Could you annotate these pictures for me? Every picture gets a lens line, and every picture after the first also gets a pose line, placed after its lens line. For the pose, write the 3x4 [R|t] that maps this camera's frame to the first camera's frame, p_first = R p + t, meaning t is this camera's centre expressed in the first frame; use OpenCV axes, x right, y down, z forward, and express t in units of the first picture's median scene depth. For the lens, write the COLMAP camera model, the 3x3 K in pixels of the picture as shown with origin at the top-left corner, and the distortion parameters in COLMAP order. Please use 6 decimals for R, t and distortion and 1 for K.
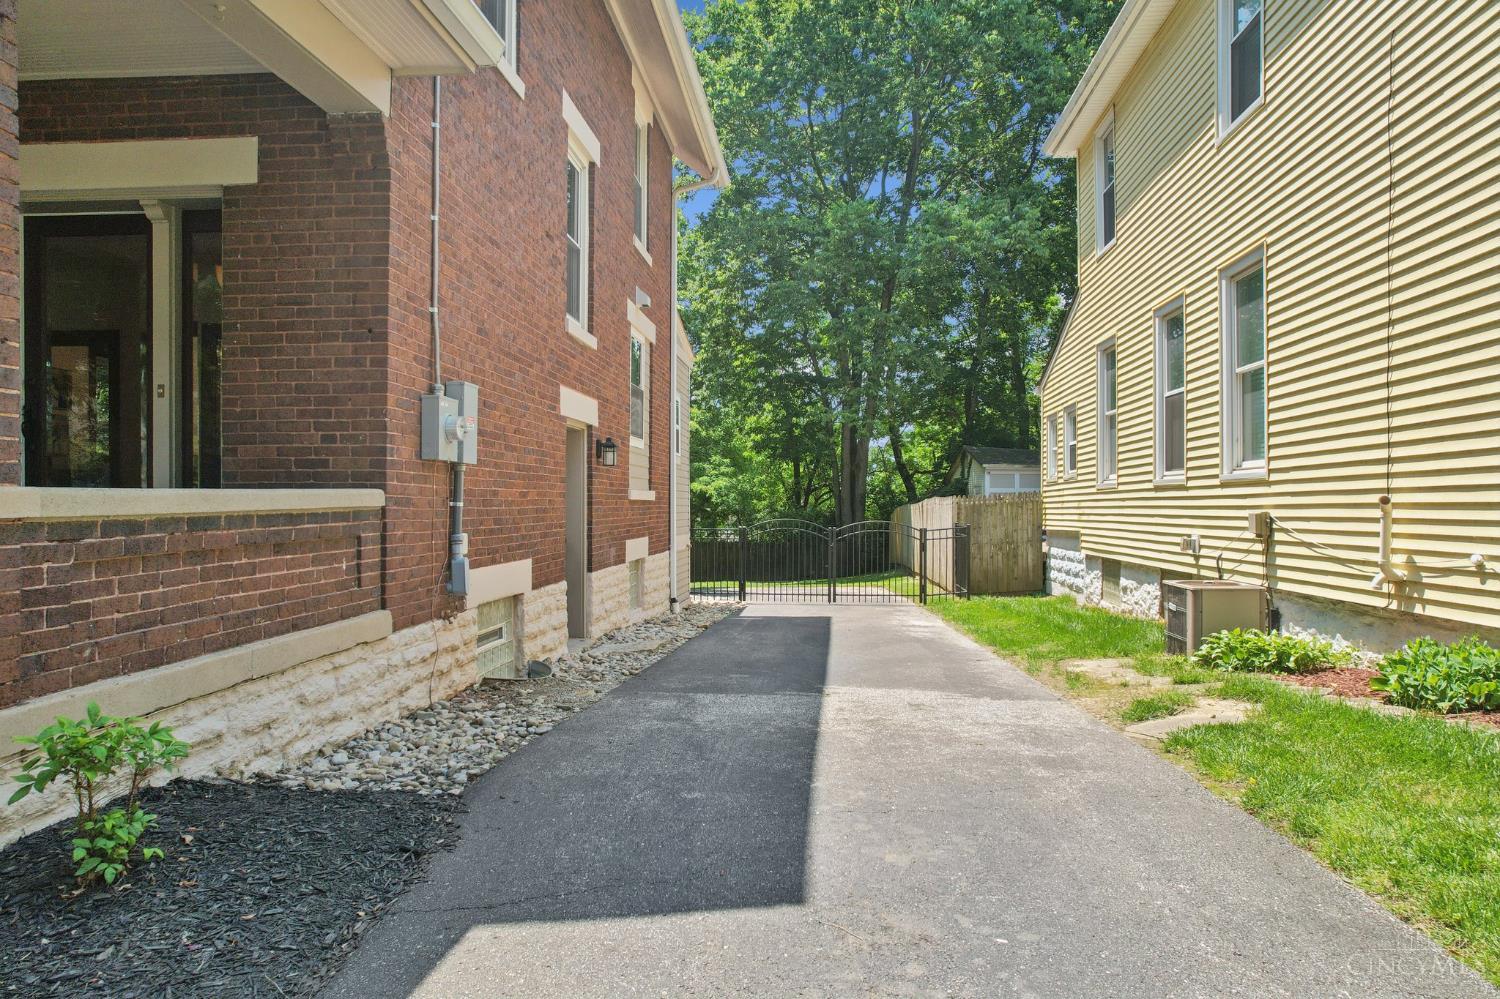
lens RADIAL K [[960.9, 0, 739.1], [0, 960.9, 509.9], [0, 0, 1]] dist [-0.057680, 0.047132]
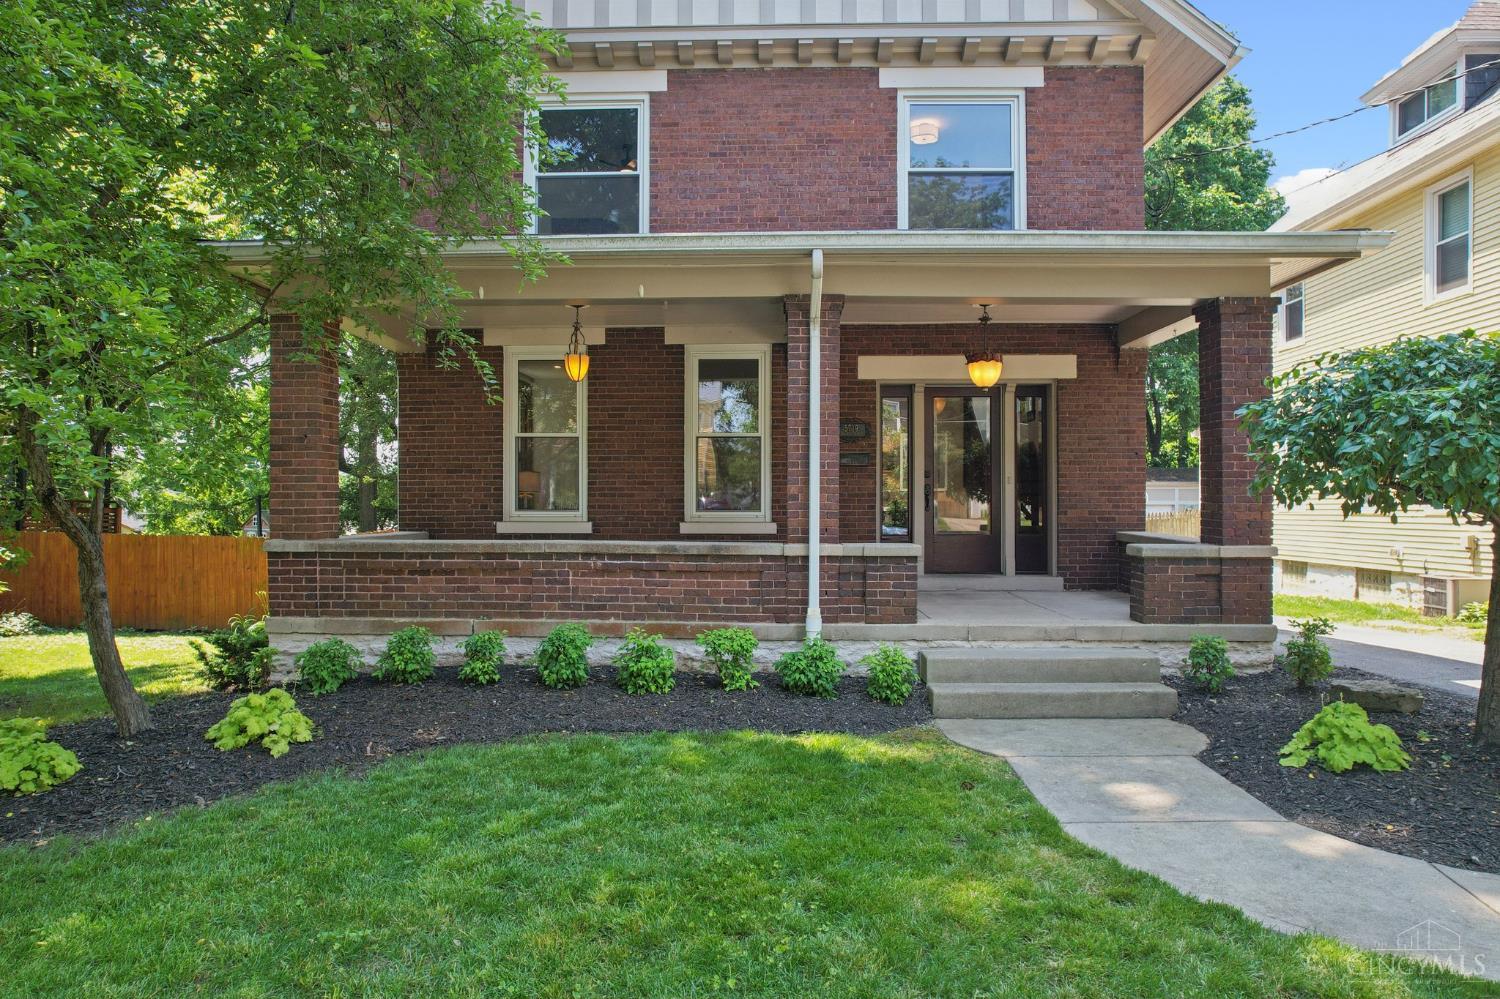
lens RADIAL K [[960.9, 0, 743.9], [0, 960.9, 502.0], [0, 0, 1]] dist [-0.057680, 0.047132]
pose [[0.997966, -0.002241, 0.063713, -0.445939], [0.002838, 0.999953, -0.009277, -0.022670], [-0.063689, 0.009439, 0.997925, -0.319783]]
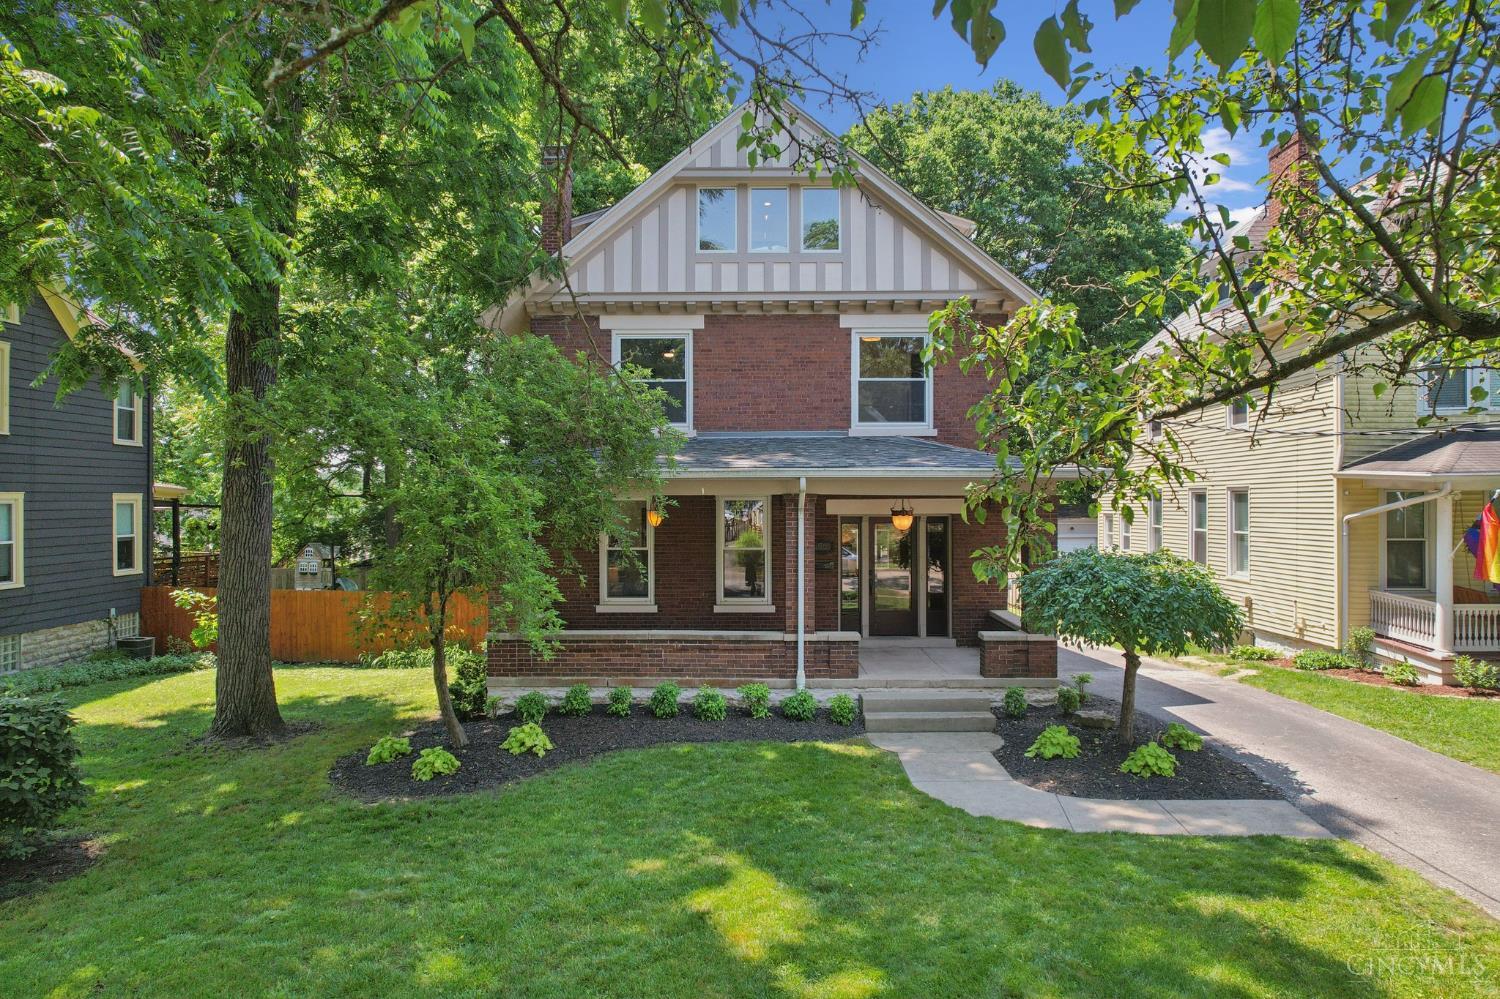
lens RADIAL K [[960.9, 0, 743.6], [0, 960.9, 504.1], [0, 0, 1]] dist [-0.057680, 0.047132]
pose [[0.996025, -0.006054, 0.088869, -0.508988], [0.006352, 0.999975, -0.003072, -0.123696], [-0.088849, 0.003625, 0.996039, -0.705756]]
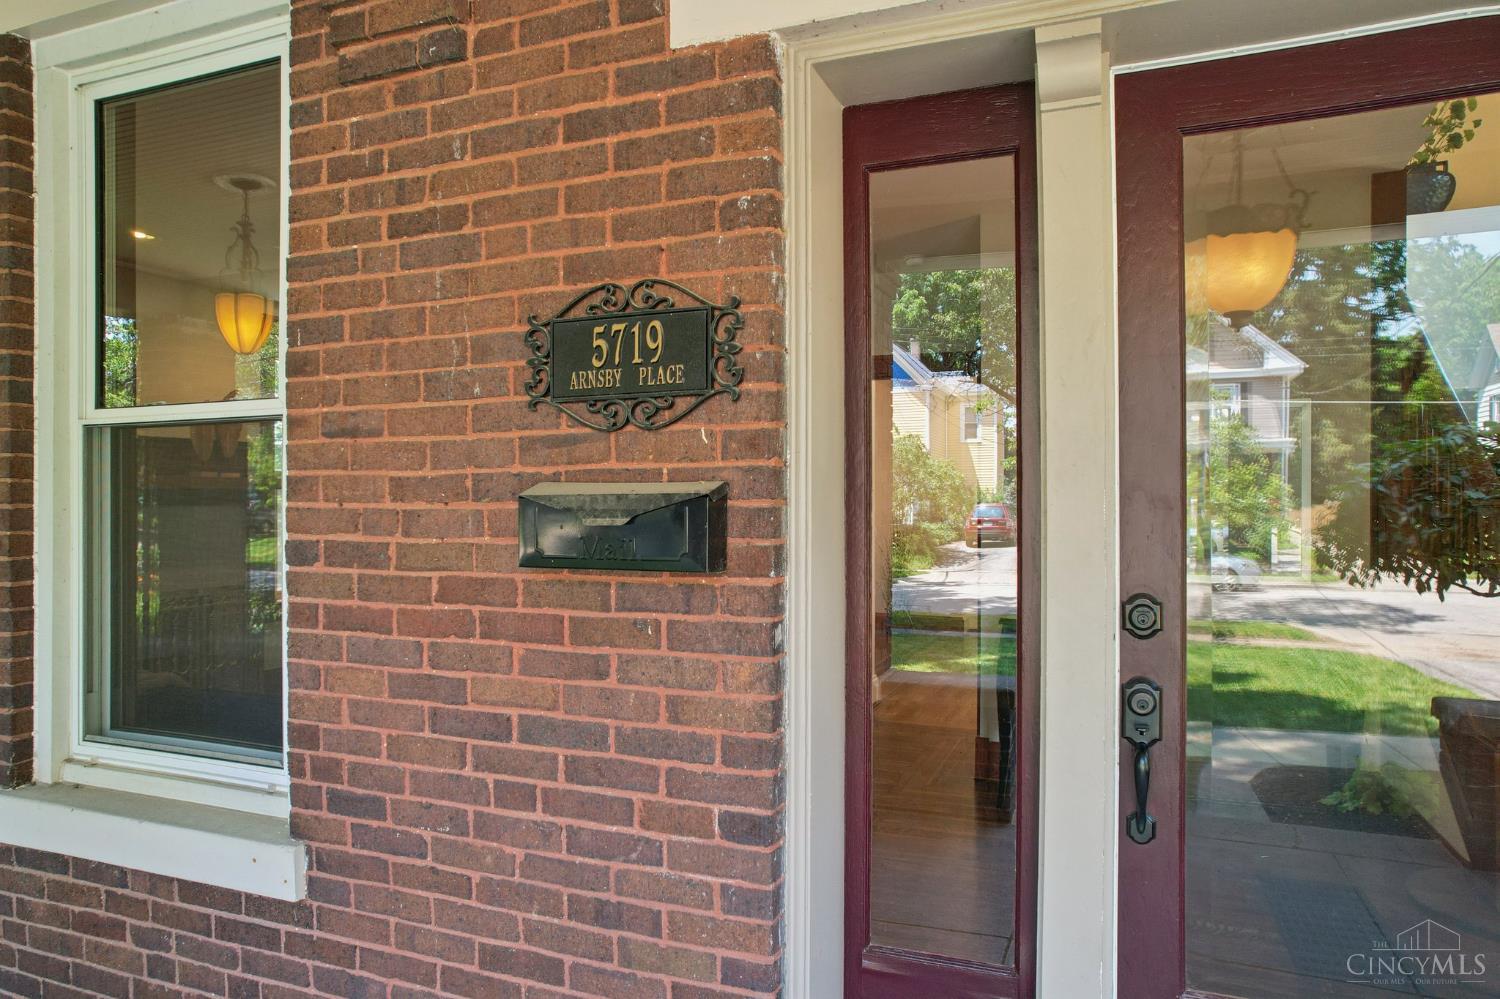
lens RADIAL K [[960.9, 0, 742.5], [0, 960.9, 507.9], [0, 0, 1]] dist [-0.057680, 0.047132]
pose [[0.961034, -0.004225, -0.276398, -0.283901], [0.002085, 0.999966, -0.008034, -0.060371], [0.276422, 0.007145, 0.961010, 0.242586]]
